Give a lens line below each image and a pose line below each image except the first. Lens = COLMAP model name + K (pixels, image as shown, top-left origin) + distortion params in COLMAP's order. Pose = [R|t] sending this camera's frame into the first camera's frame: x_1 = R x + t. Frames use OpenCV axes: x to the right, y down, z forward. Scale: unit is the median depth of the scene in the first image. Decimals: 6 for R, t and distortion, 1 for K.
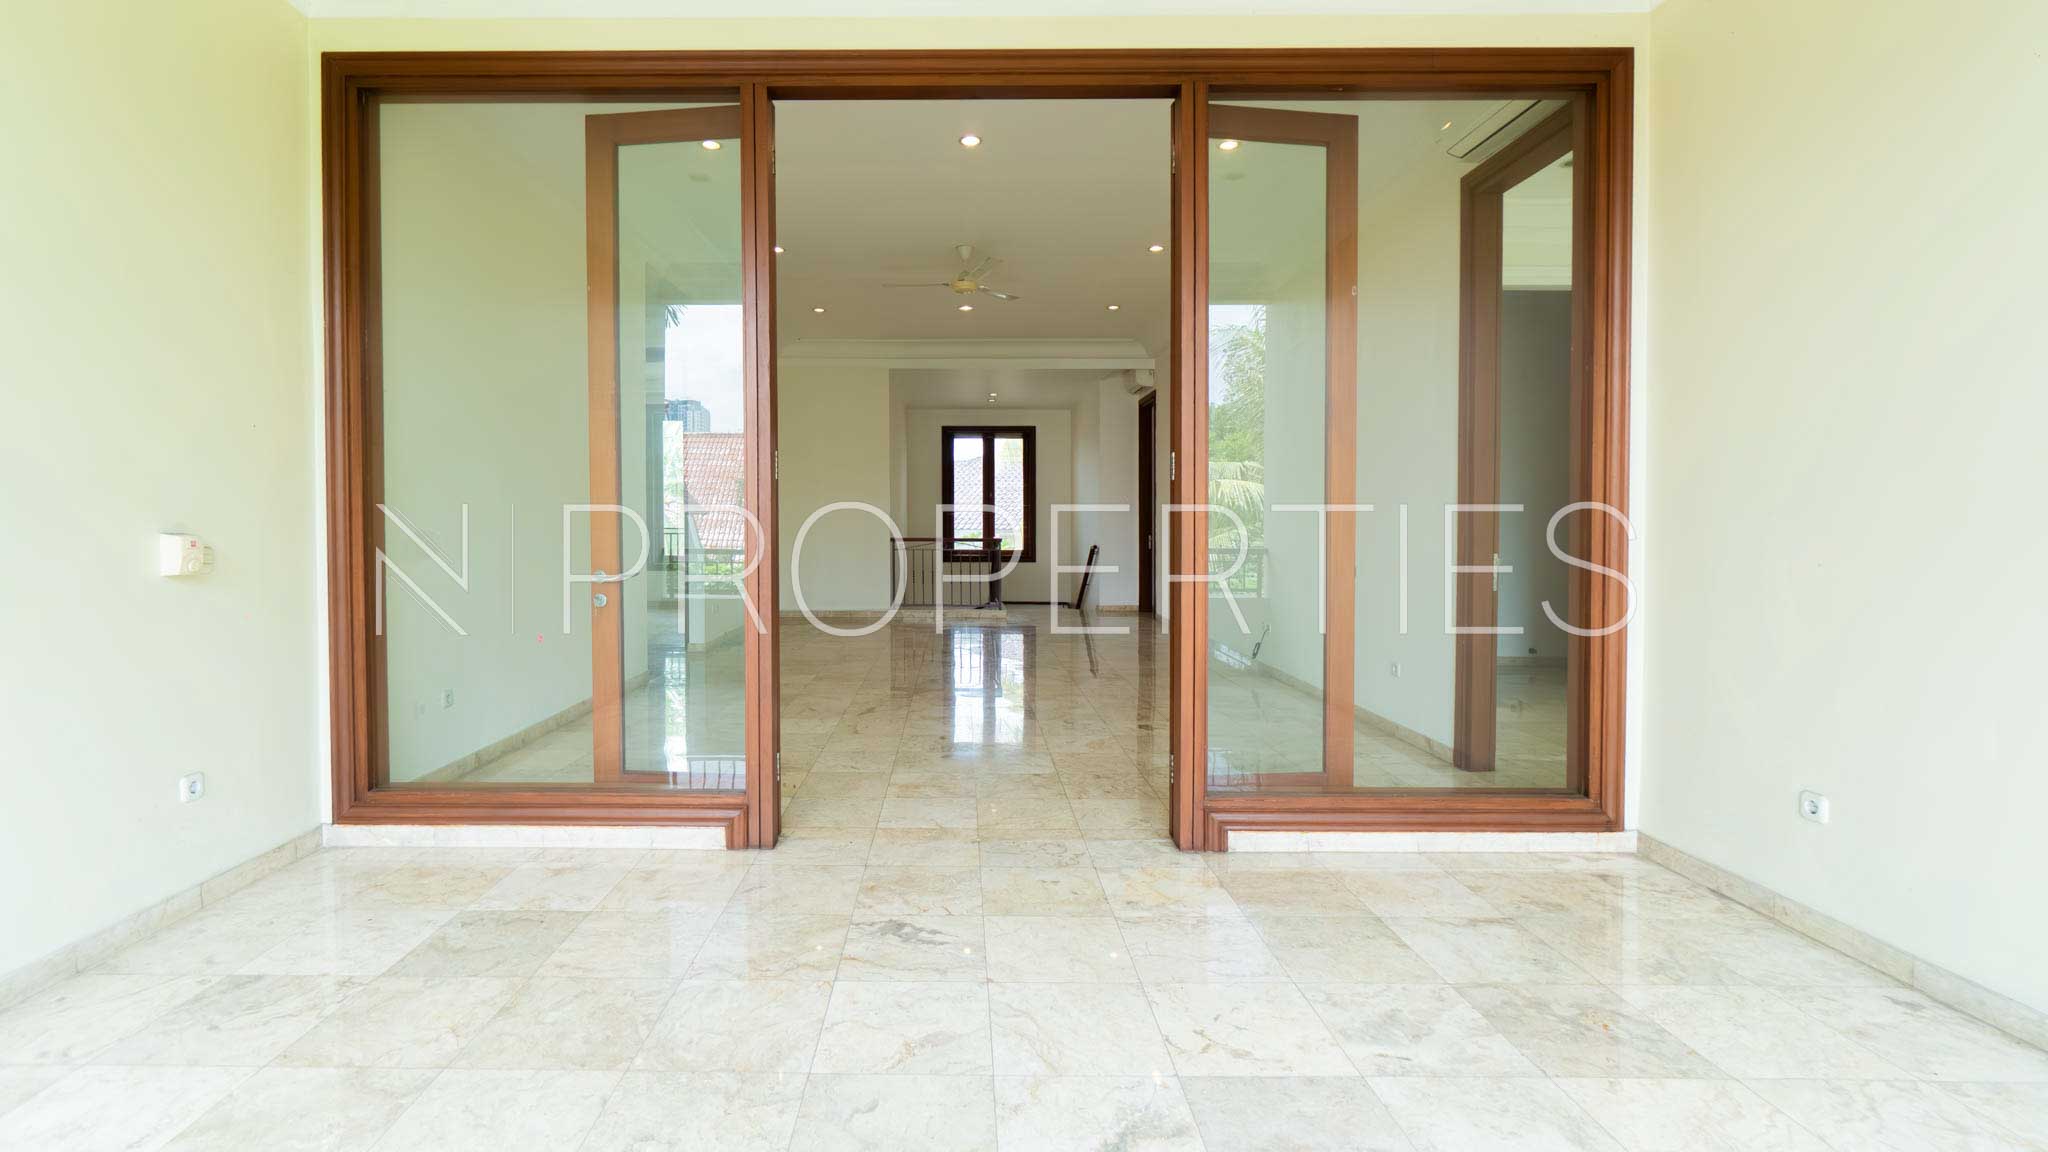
lens RADIAL K [[888.2, 0, 1023.0], [0, 888.2, 559.6], [0, 0, 1]] dist [-0.009783, 0.000047]
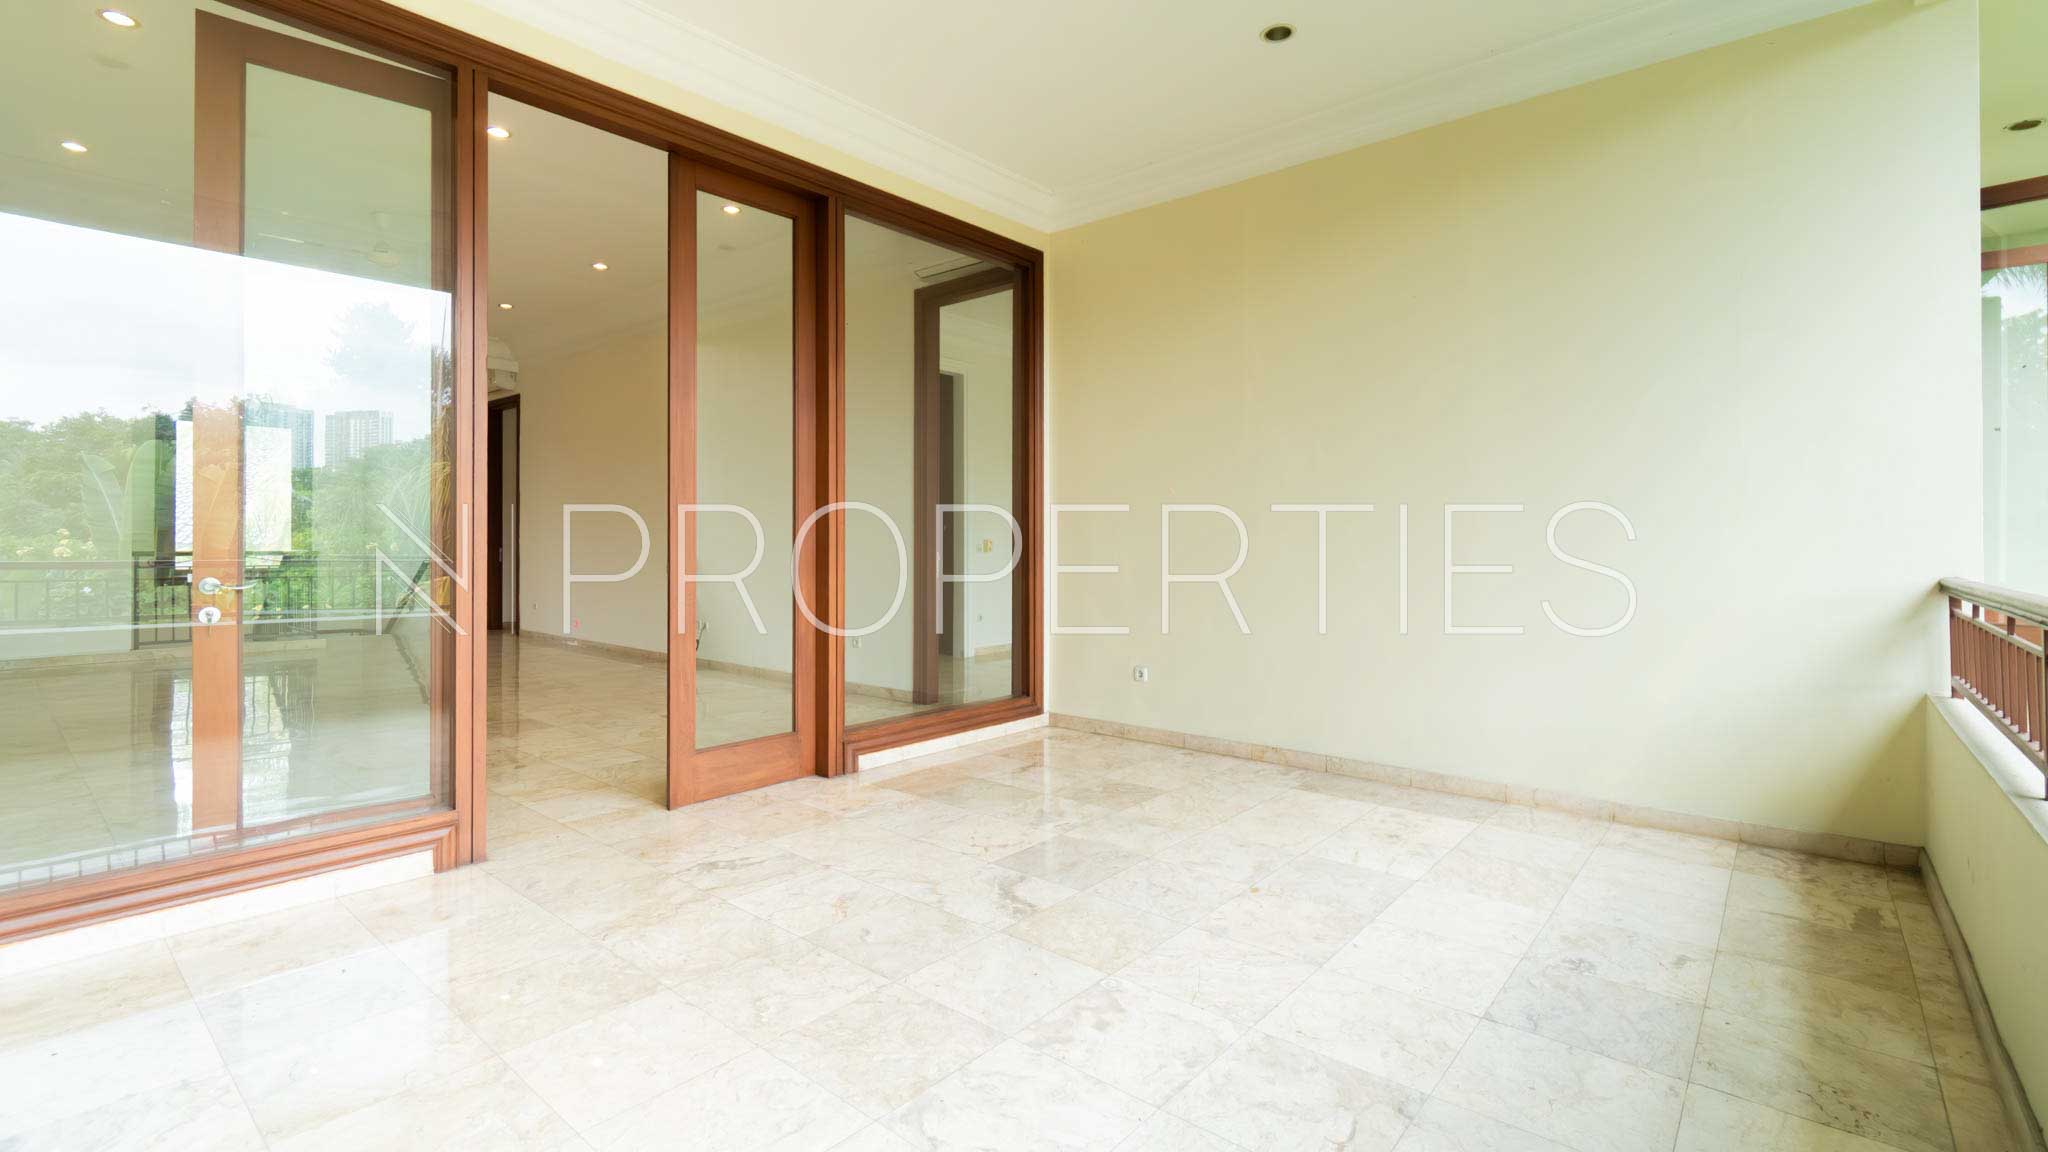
lens RADIAL K [[888.2, 0, 1026.3], [0, 888.2, 556.5], [0, 0, 1]] dist [-0.009783, 0.000047]
pose [[0.648279, -0.014467, 0.761265, -0.631442], [0.032266, 0.999443, -0.008484, 0.024522], [-0.760719, 0.030062, 0.648385, -0.074888]]
